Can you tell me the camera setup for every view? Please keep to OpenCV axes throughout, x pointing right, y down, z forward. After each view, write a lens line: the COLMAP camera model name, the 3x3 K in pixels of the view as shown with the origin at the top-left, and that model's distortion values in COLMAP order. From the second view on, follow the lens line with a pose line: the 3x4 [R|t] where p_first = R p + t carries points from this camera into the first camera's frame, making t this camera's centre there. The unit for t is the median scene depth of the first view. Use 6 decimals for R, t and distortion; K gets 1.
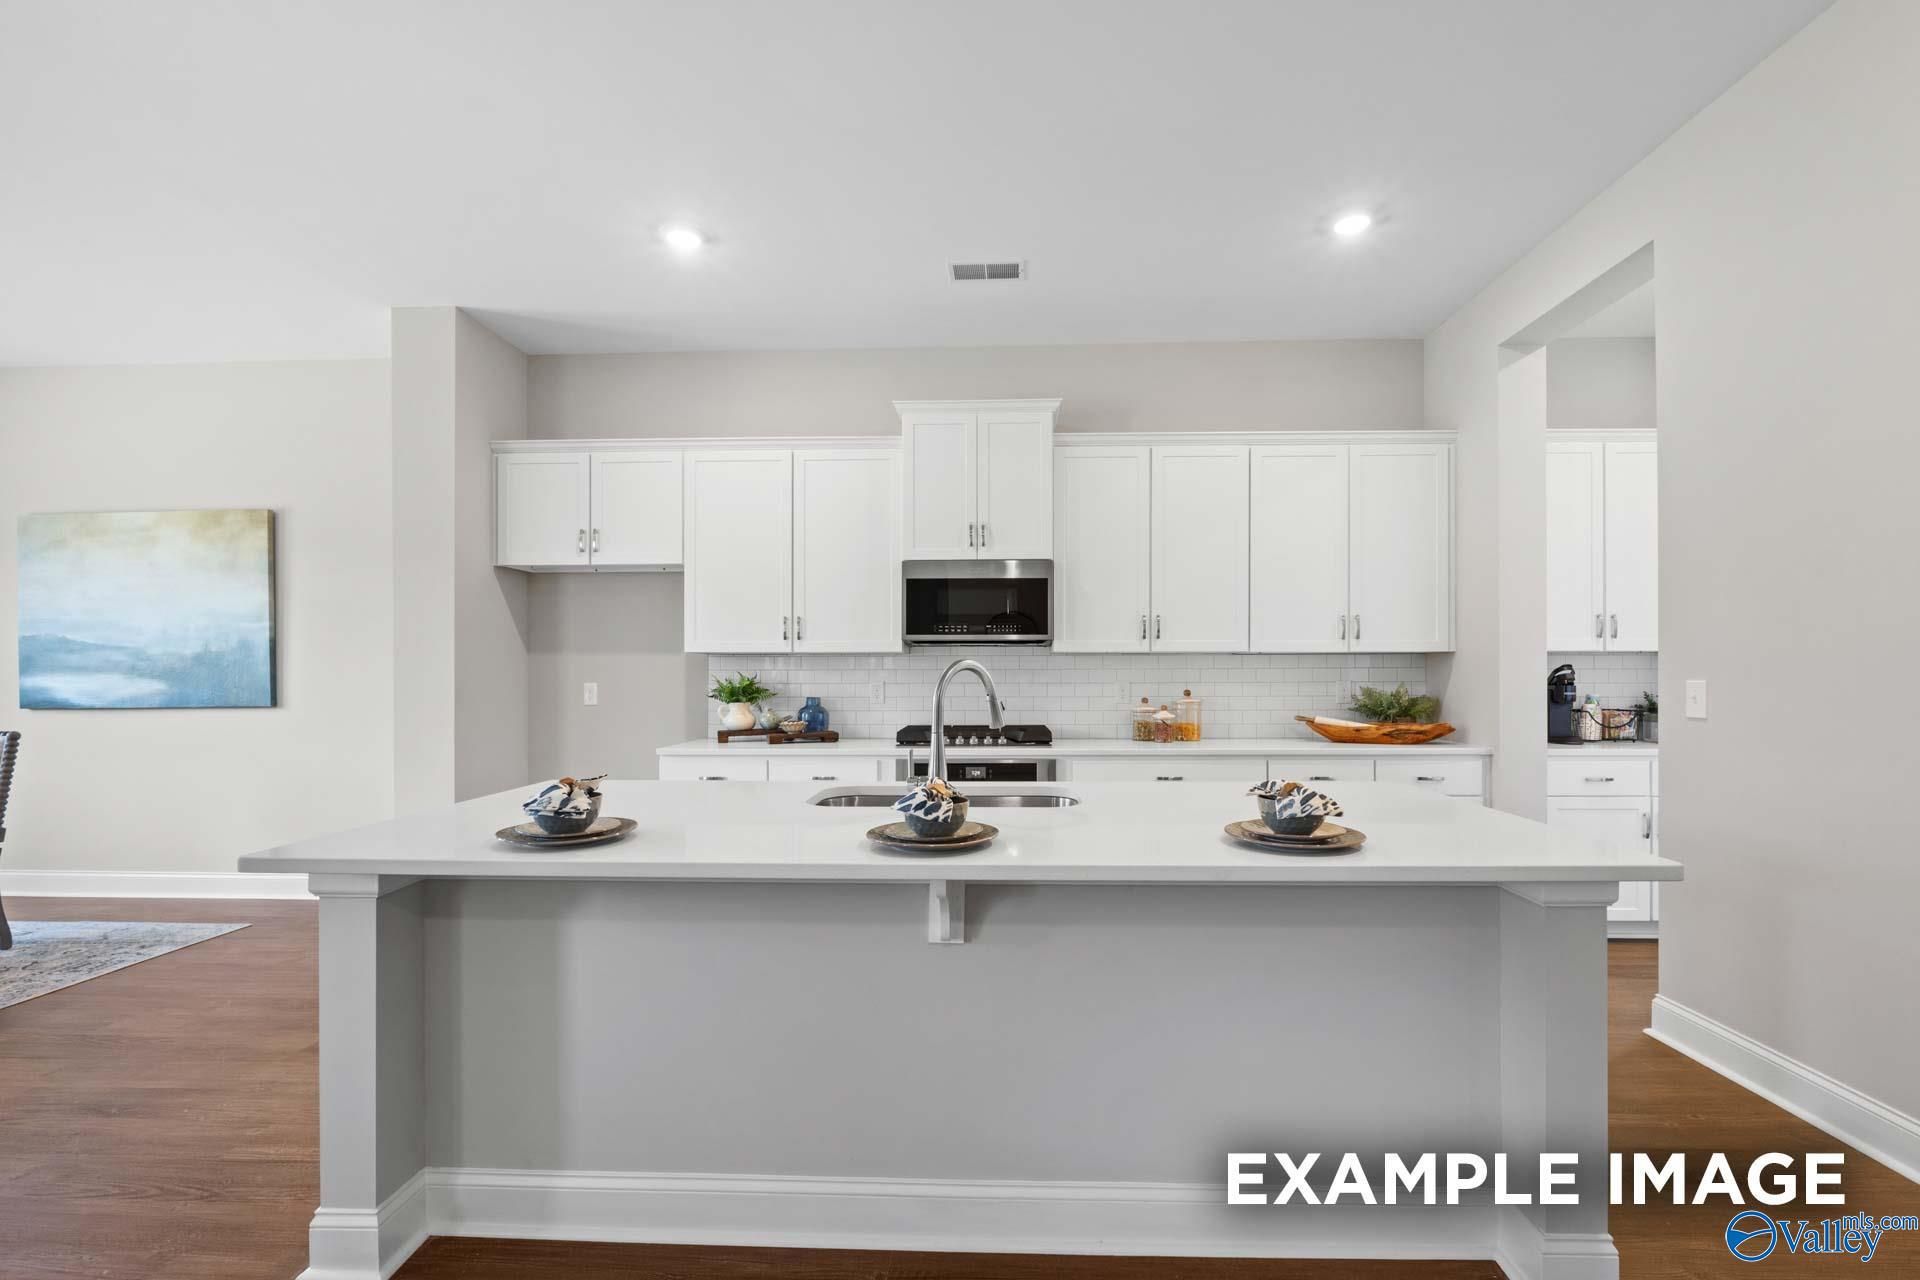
lens RADIAL K [[836.0, 0, 981.9], [0, 836.0, 682.3], [0, 0, 1]] dist [0.001066, -0.000145]
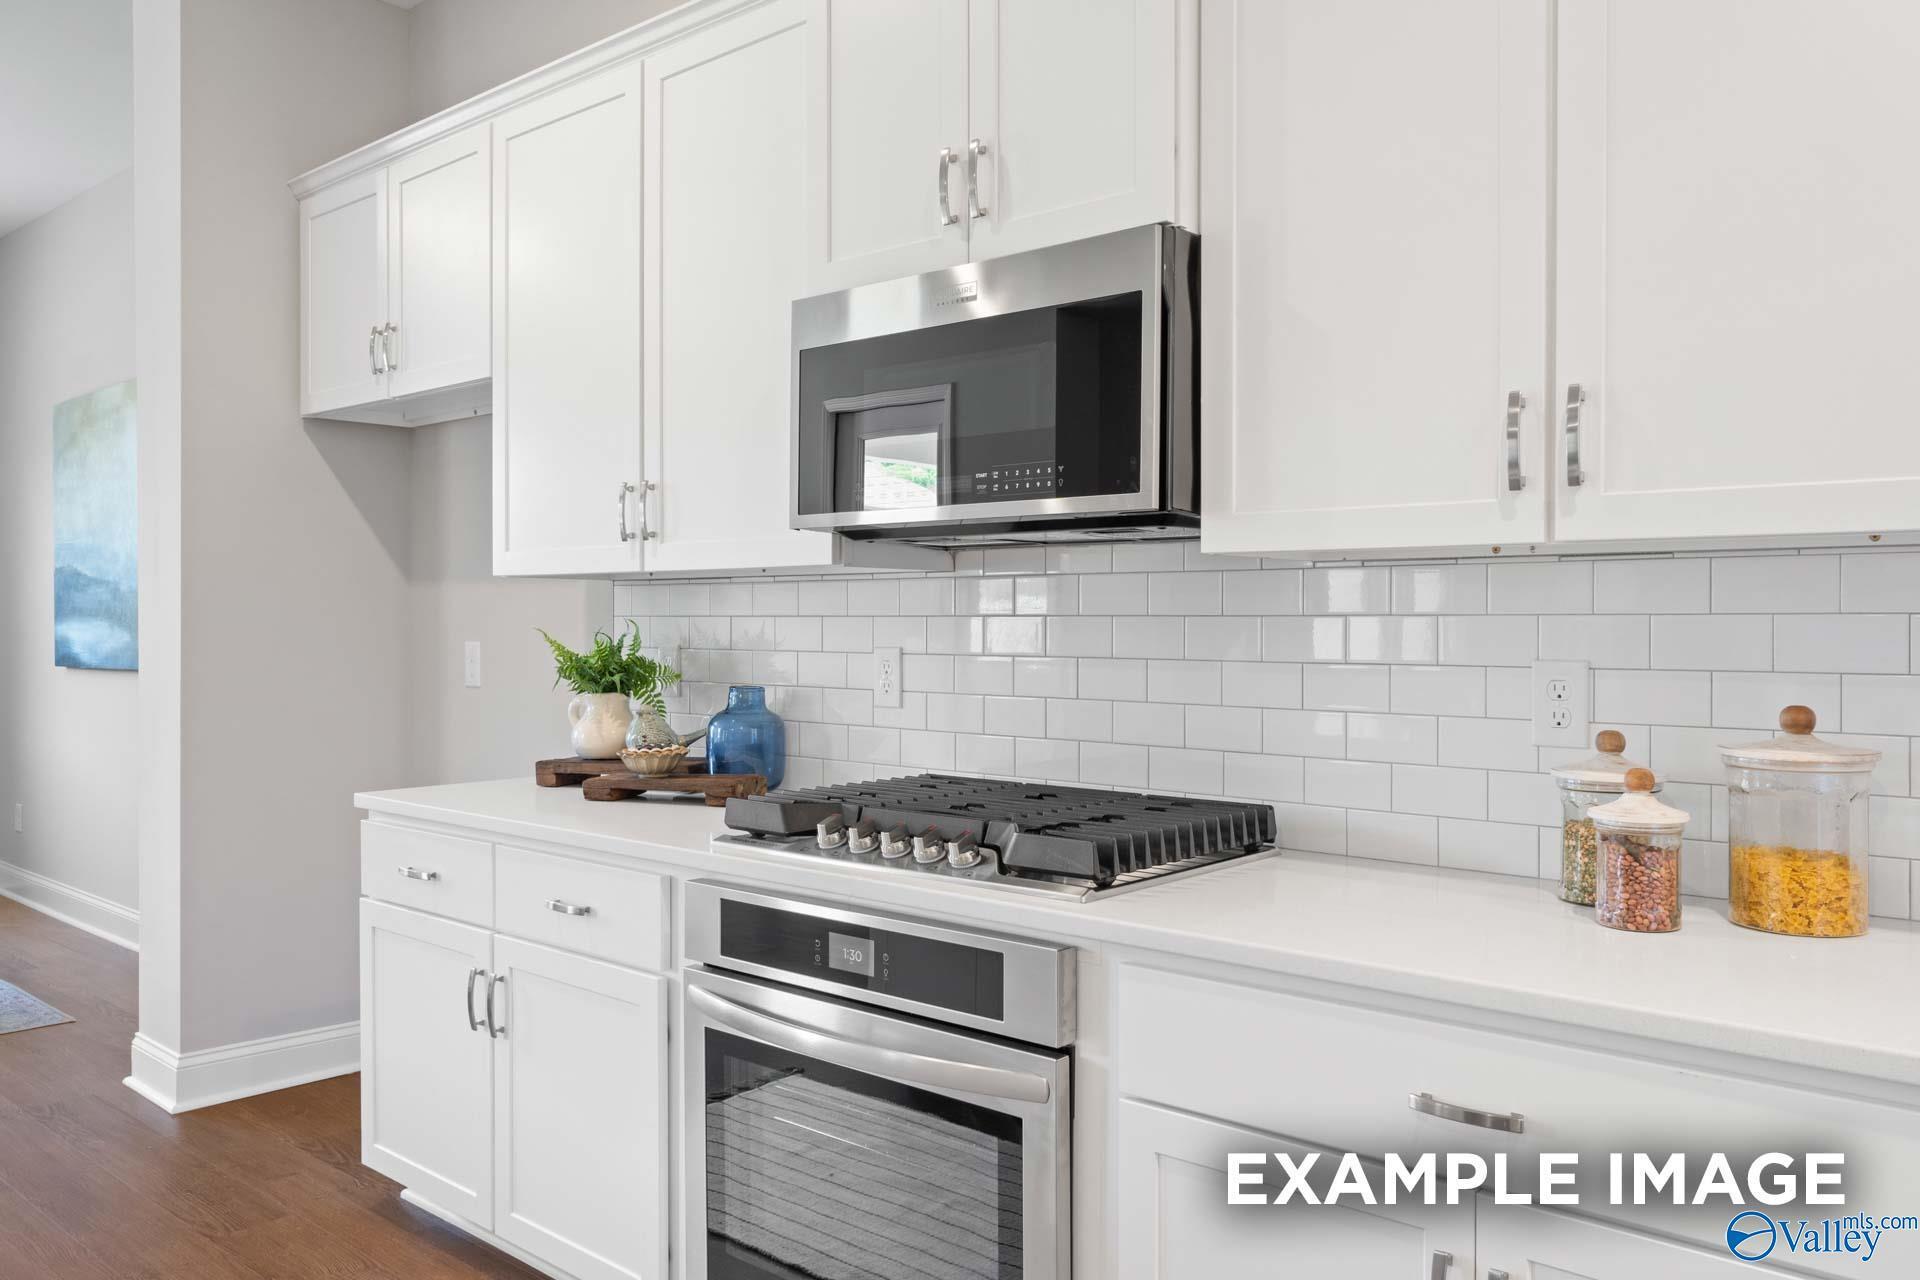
lens RADIAL K [[1455.9, 0, 978.4], [0, 1455.9, 639.8], [0, 0, 1]] dist [0.000322, 0.005236]
pose [[0.777356, 0.012046, -0.628945, 0.332862], [-0.009515, 0.999927, 0.007391, -0.010494], [0.628989, 0.000238, 0.777414, 0.568062]]
